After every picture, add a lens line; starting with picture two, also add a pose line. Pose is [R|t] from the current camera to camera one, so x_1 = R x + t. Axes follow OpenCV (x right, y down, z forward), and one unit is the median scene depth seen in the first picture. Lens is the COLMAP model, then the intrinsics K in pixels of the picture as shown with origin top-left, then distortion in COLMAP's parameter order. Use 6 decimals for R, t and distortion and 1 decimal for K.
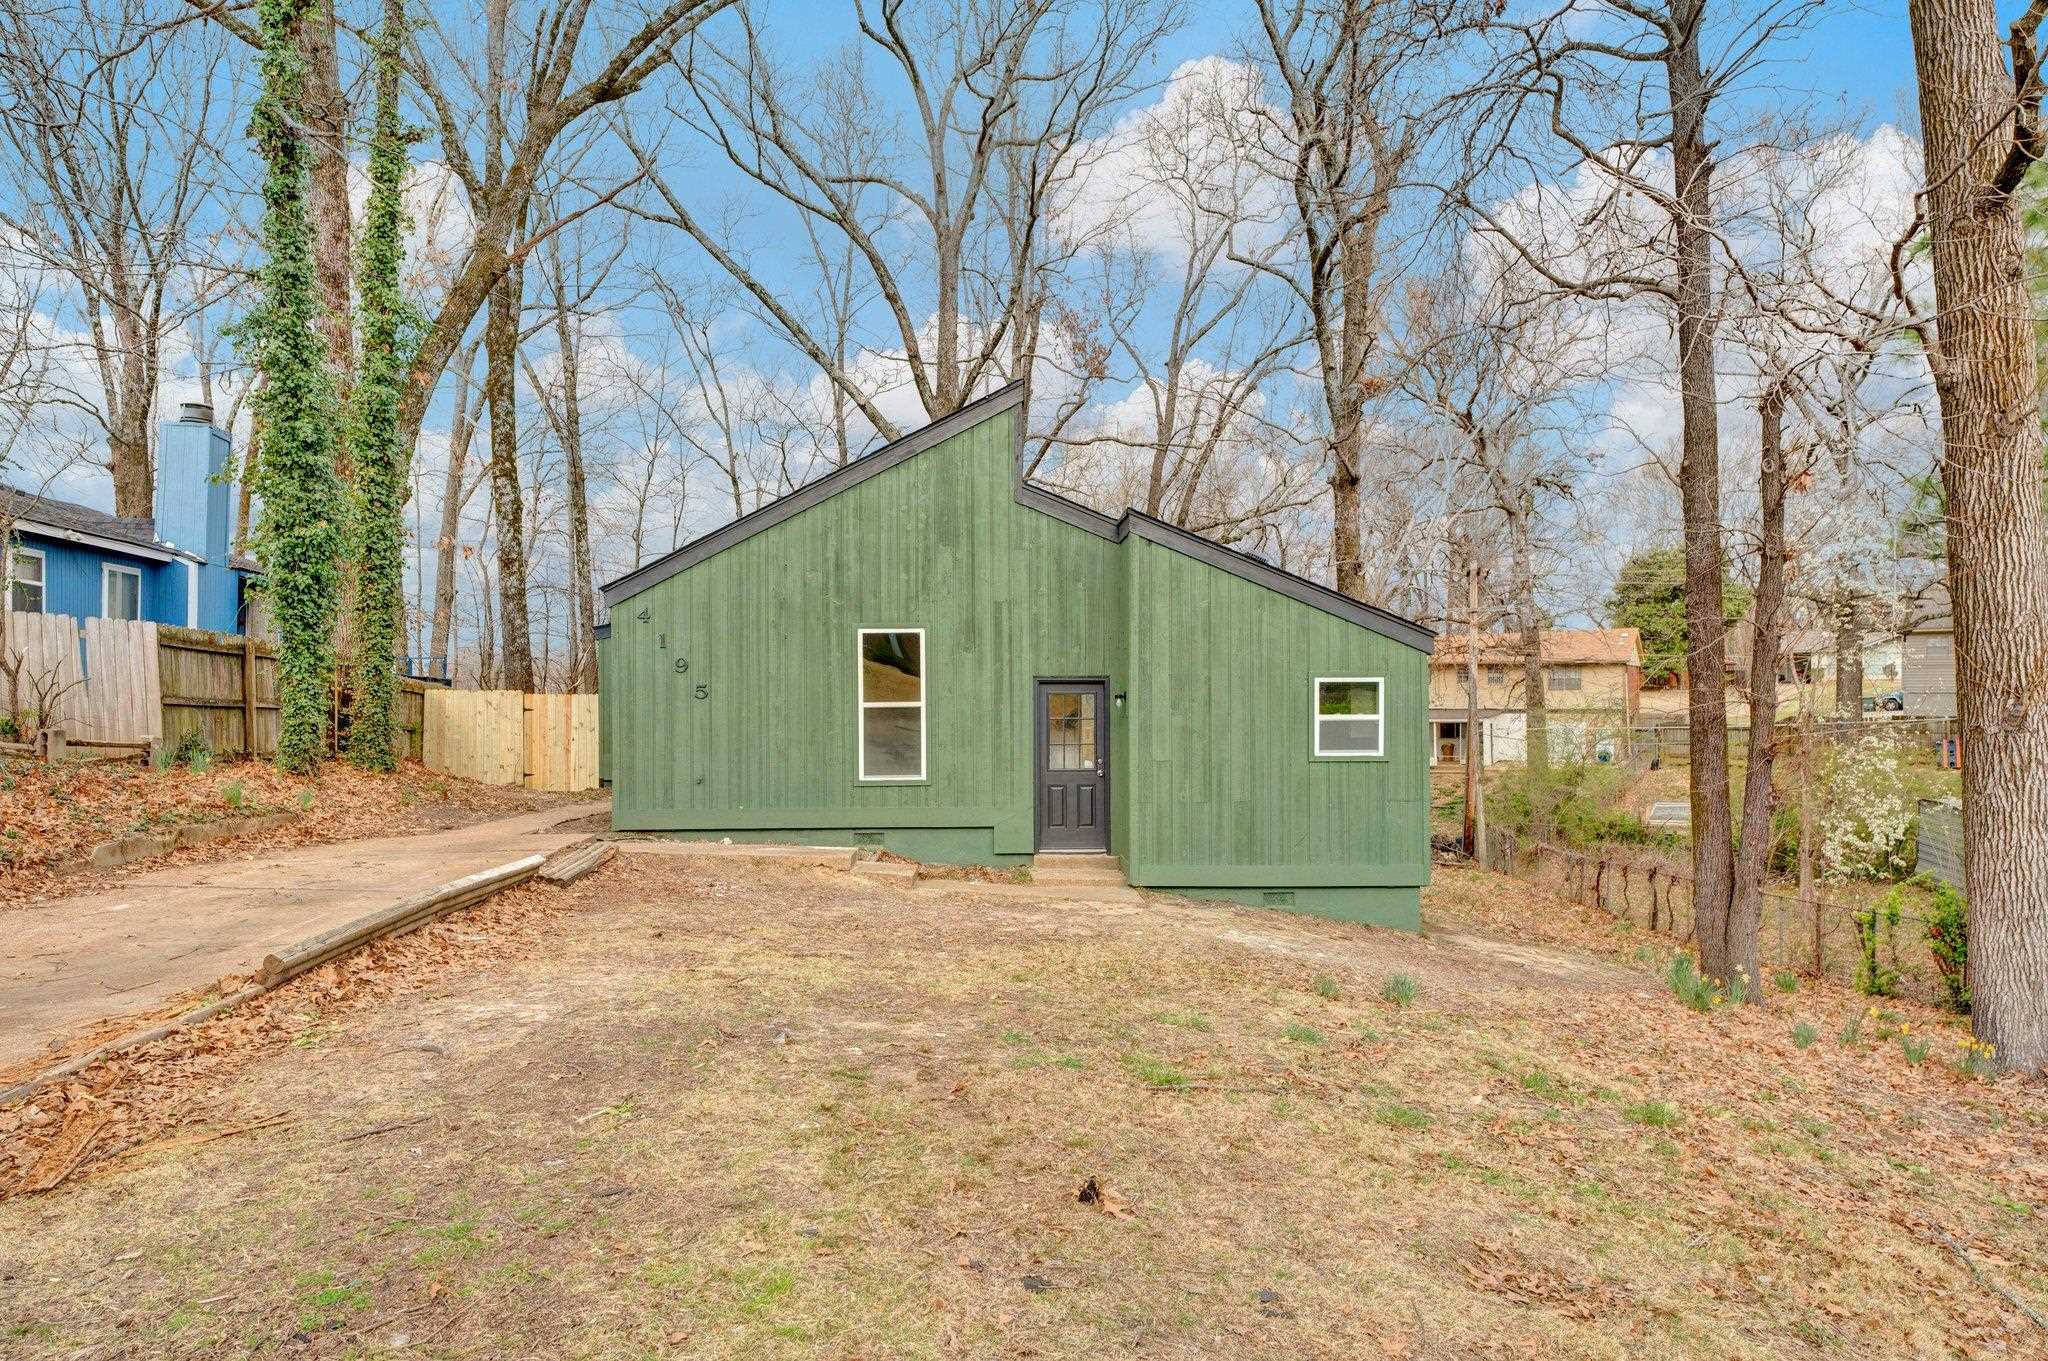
lens RADIAL K [[1397.2, 0, 1023.4], [0, 1397.2, 678.7], [0, 0, 1]] dist [0.038088, 0.000287]
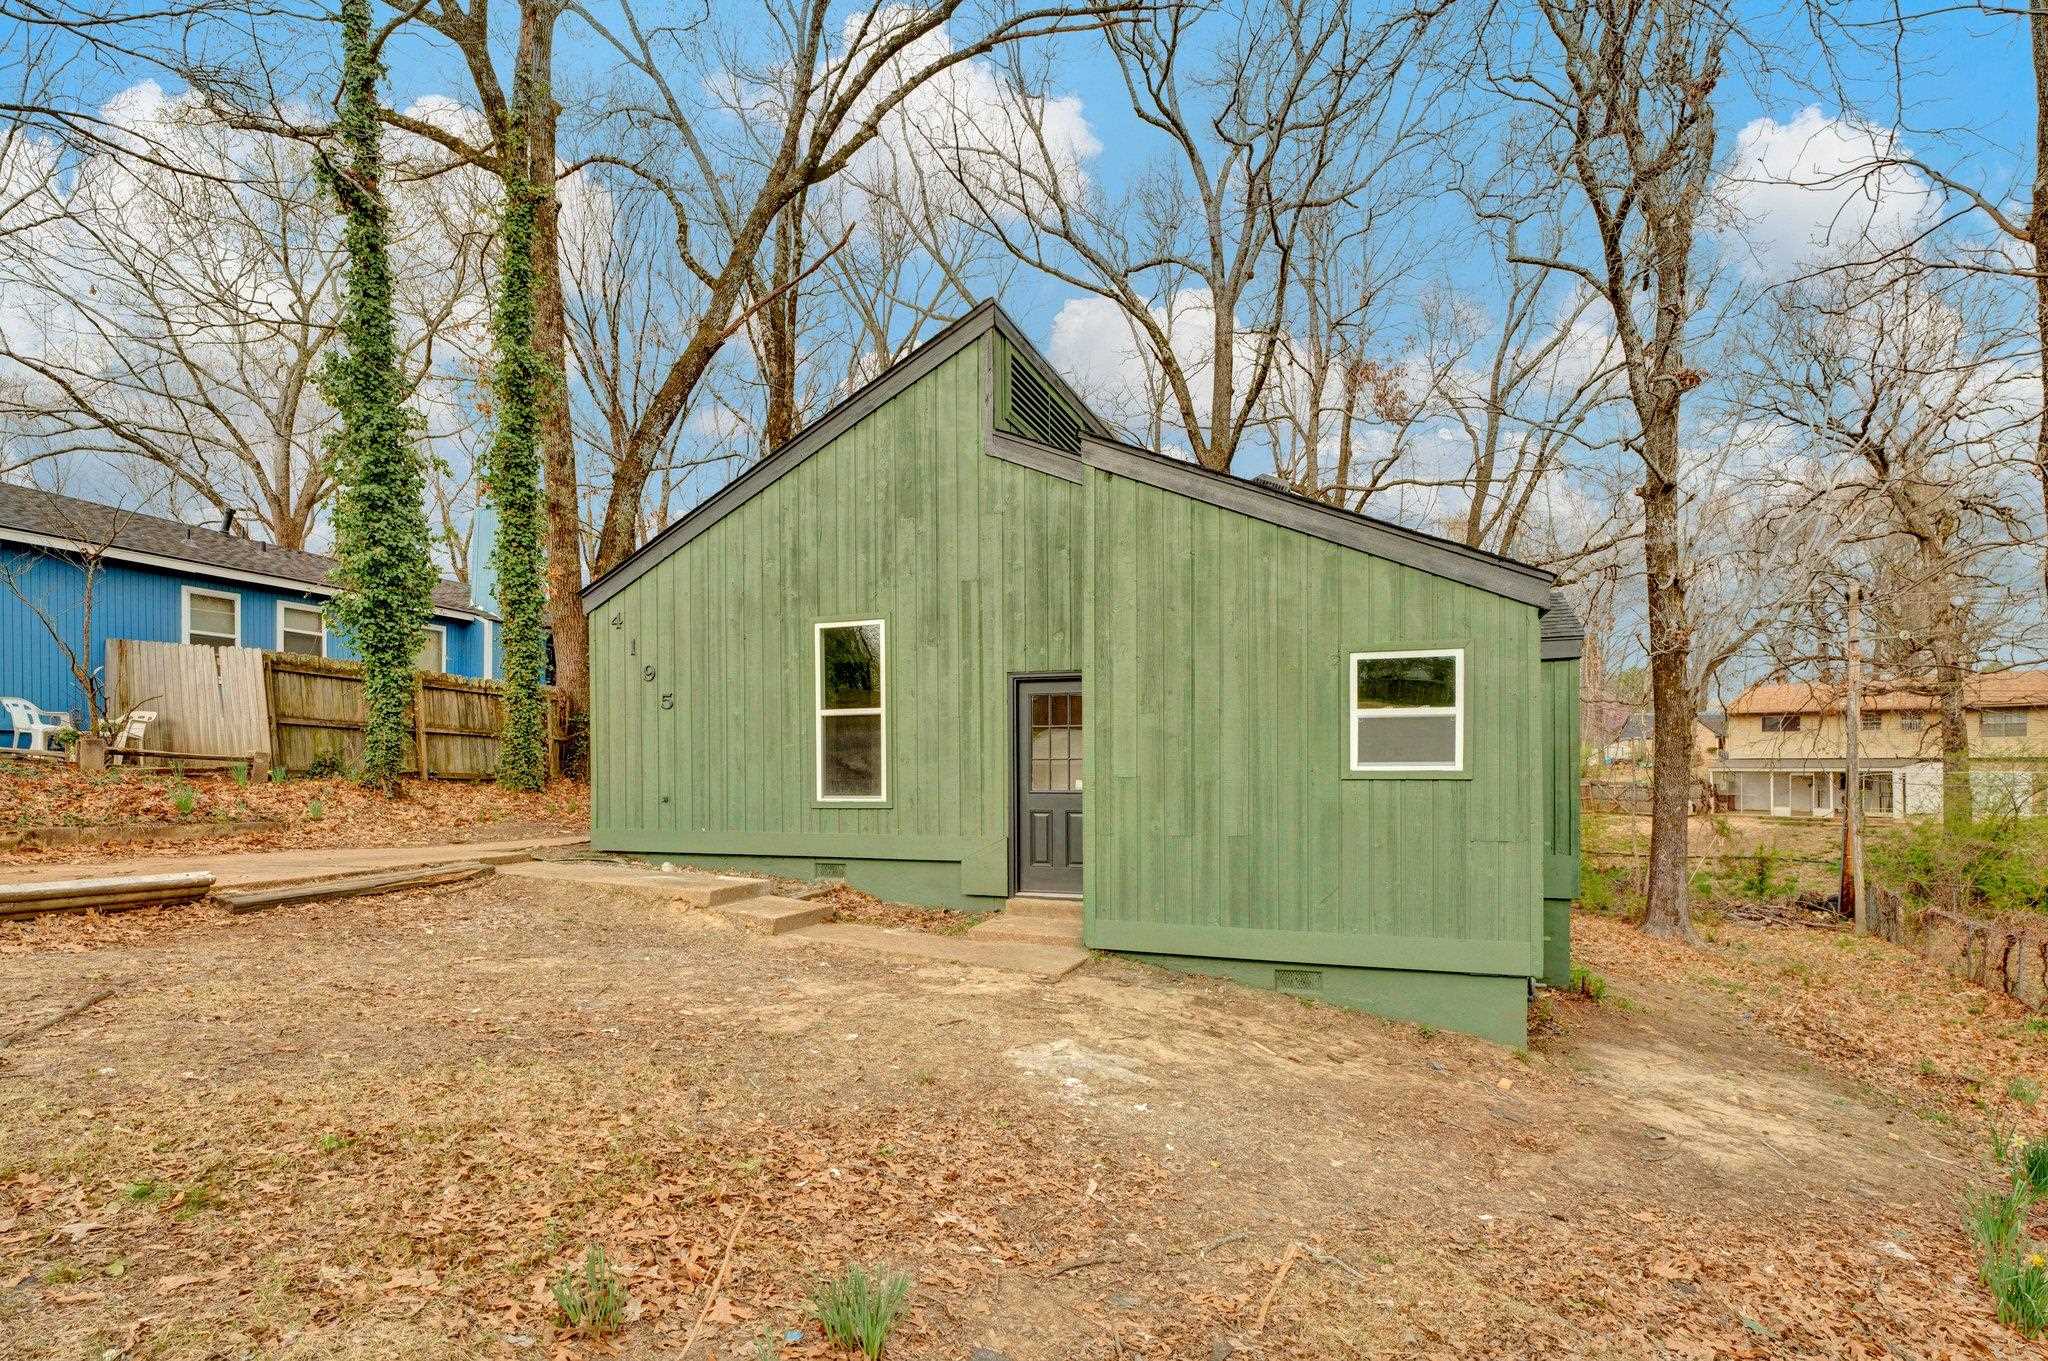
lens RADIAL K [[1063.7, 0, 1024.8], [0, 1063.7, 767.0], [0, 0, 1]] dist [-0.007580, -0.000126]
pose [[0.919978, -0.000352, -0.391969, 0.251638], [0.007078, 0.999851, 0.015715, 0.042221], [0.391905, -0.017232, 0.919844, 0.450985]]
